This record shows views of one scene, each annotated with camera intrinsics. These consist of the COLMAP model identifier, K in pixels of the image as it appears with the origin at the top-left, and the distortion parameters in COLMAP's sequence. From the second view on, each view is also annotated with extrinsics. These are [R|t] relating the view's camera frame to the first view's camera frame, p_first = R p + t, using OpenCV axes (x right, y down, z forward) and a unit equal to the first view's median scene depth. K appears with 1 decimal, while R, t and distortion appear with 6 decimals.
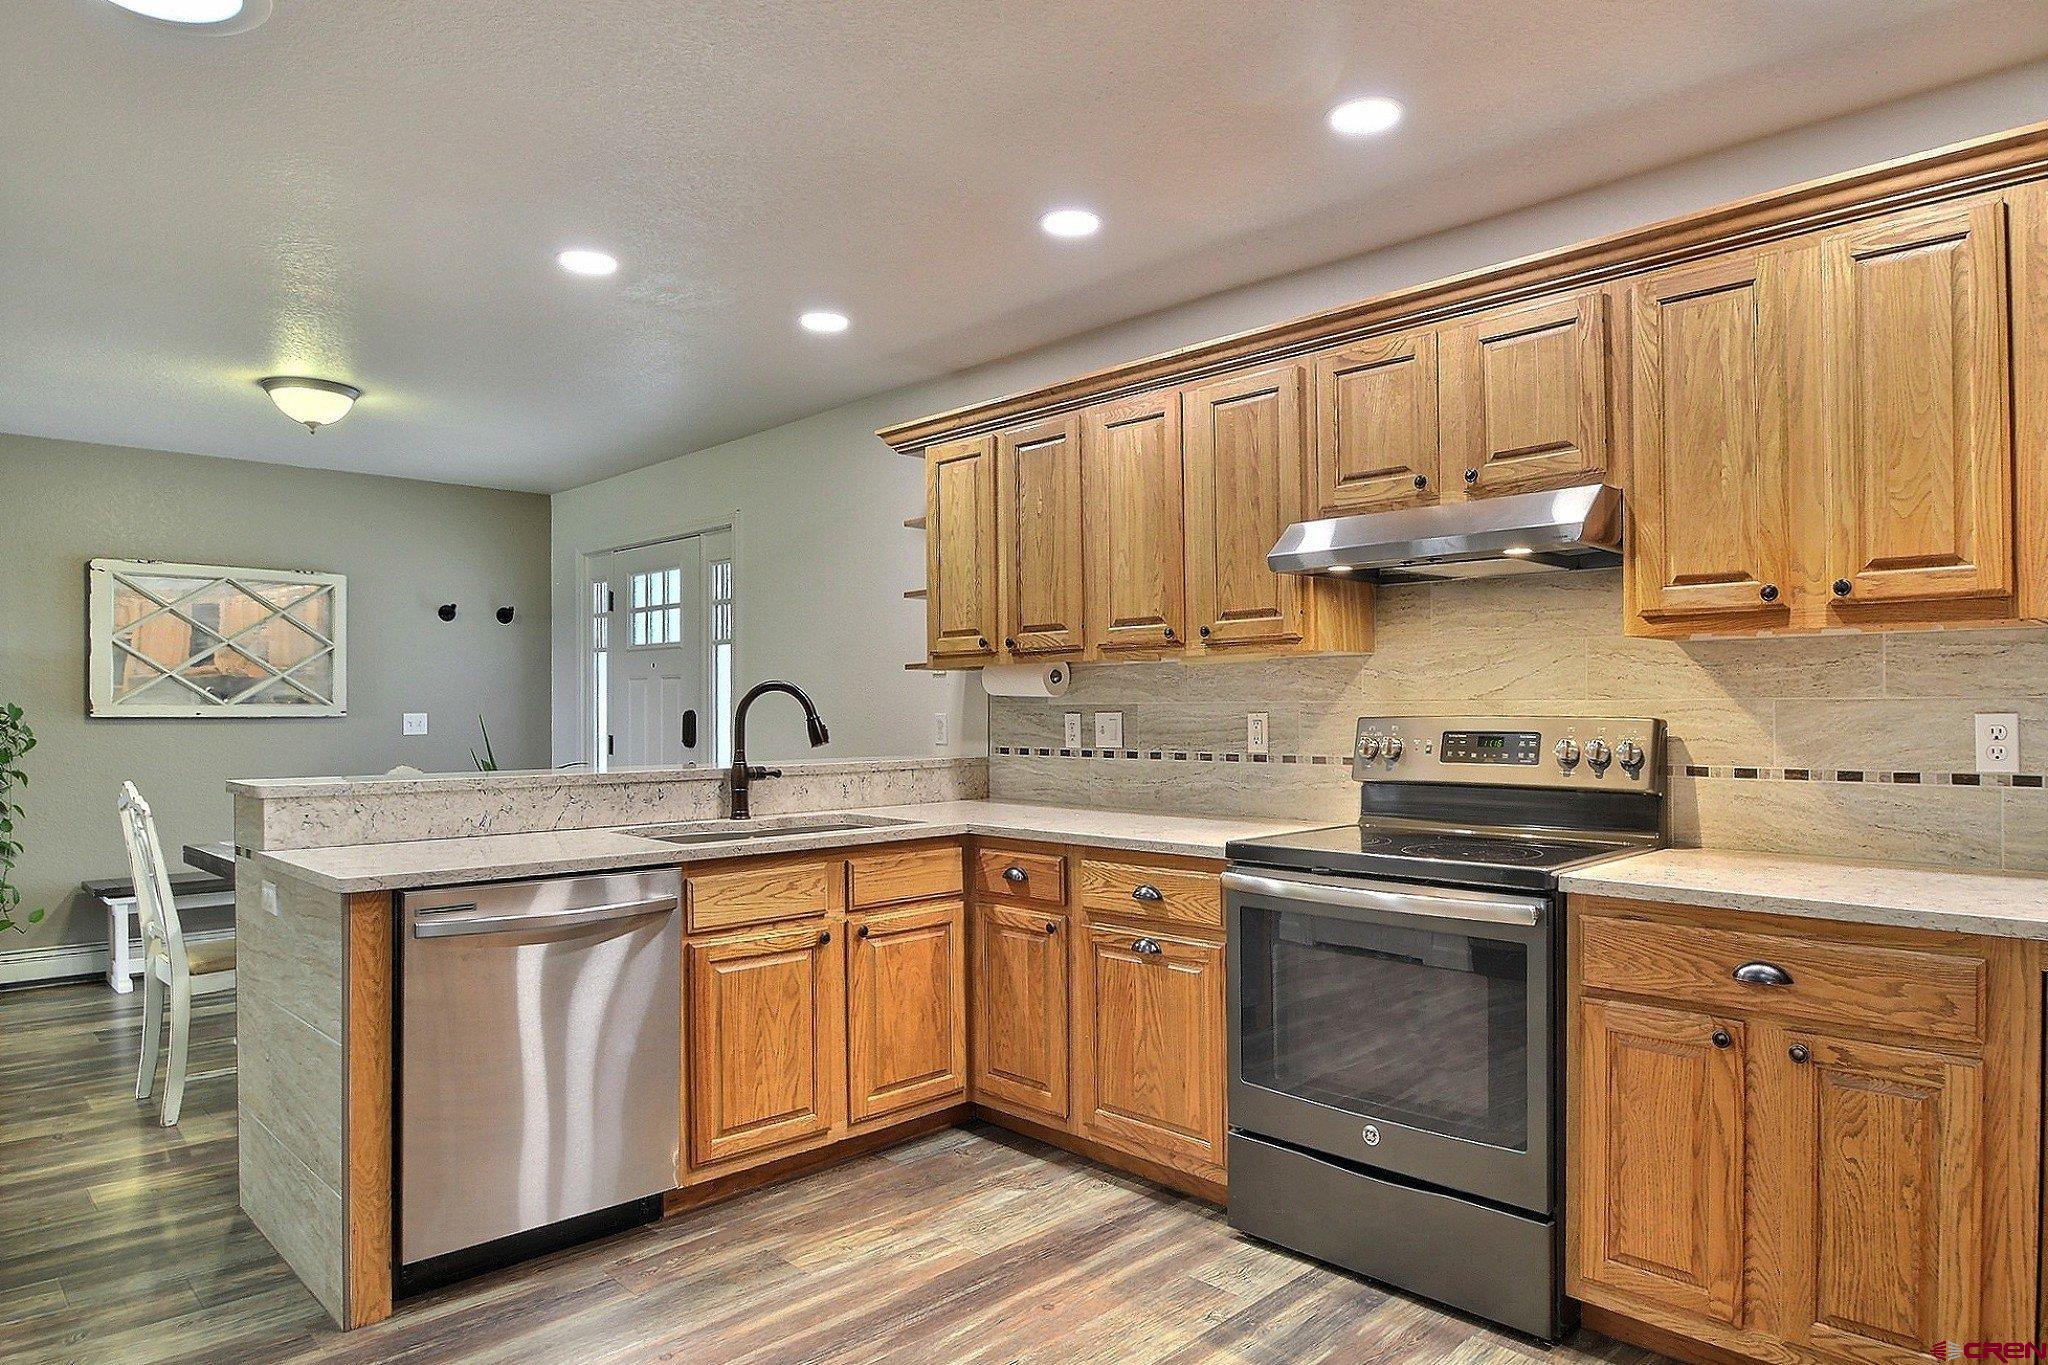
lens RADIAL K [[1238.2, 0, 1059.6], [0, 1238.2, 692.6], [0, 0, 1]] dist [-0.021560, 0.000743]
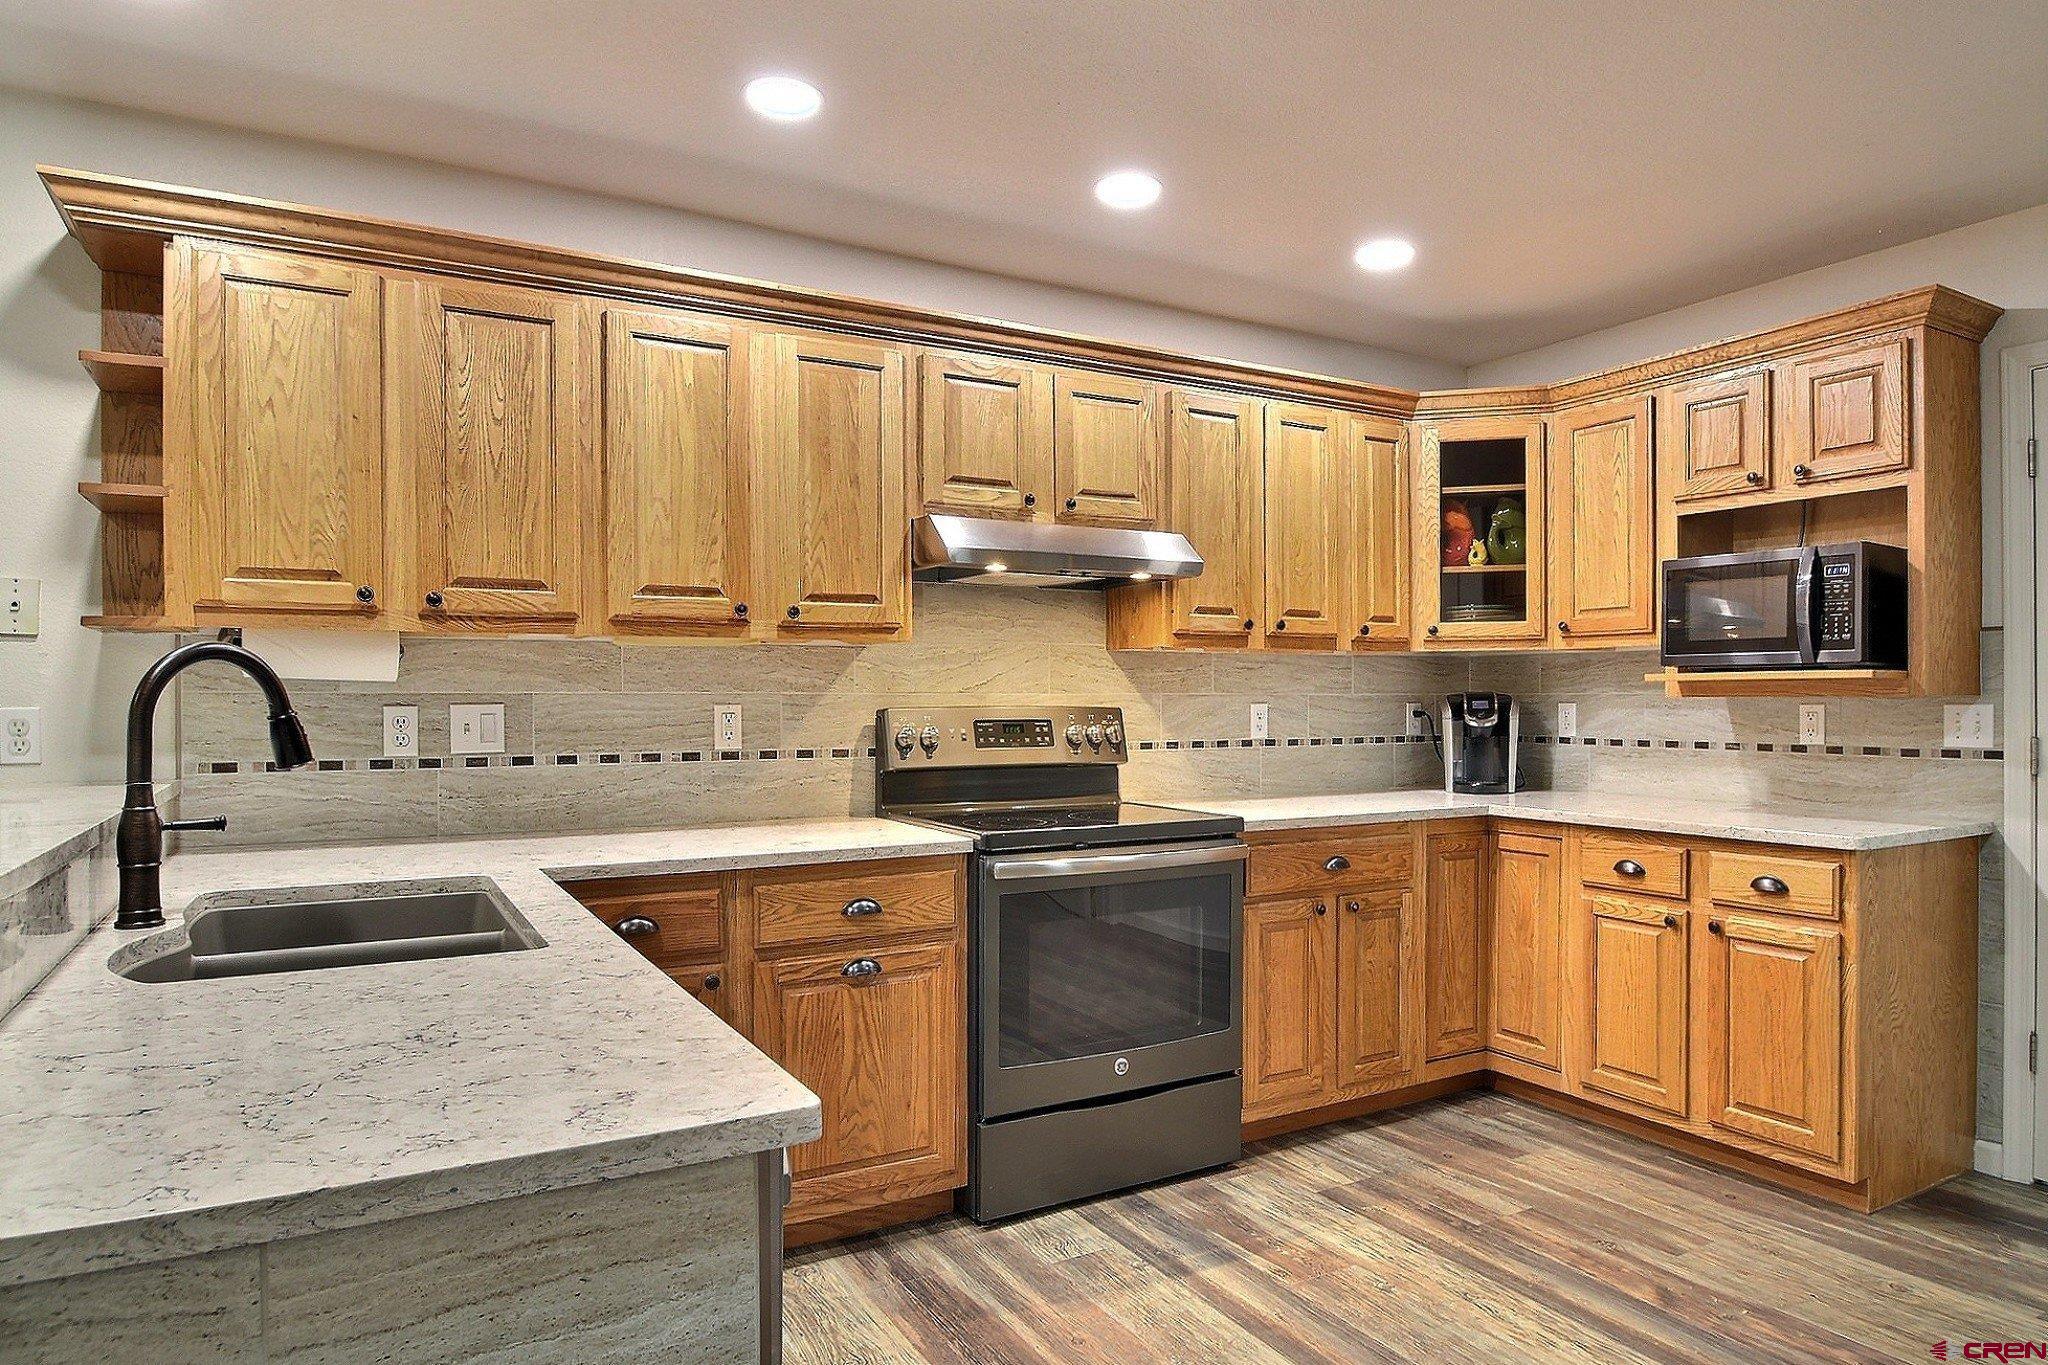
lens RADIAL K [[1238.2, 0, 1059.6], [0, 1238.2, 692.6], [0, 0, 1]] dist [-0.021560, 0.000743]
pose [[0.254941, 0.009604, 0.966909, -0.752598], [-0.012251, 0.999902, -0.006702, 0.012805], [-0.966879, -0.010137, 0.255034, 0.642858]]
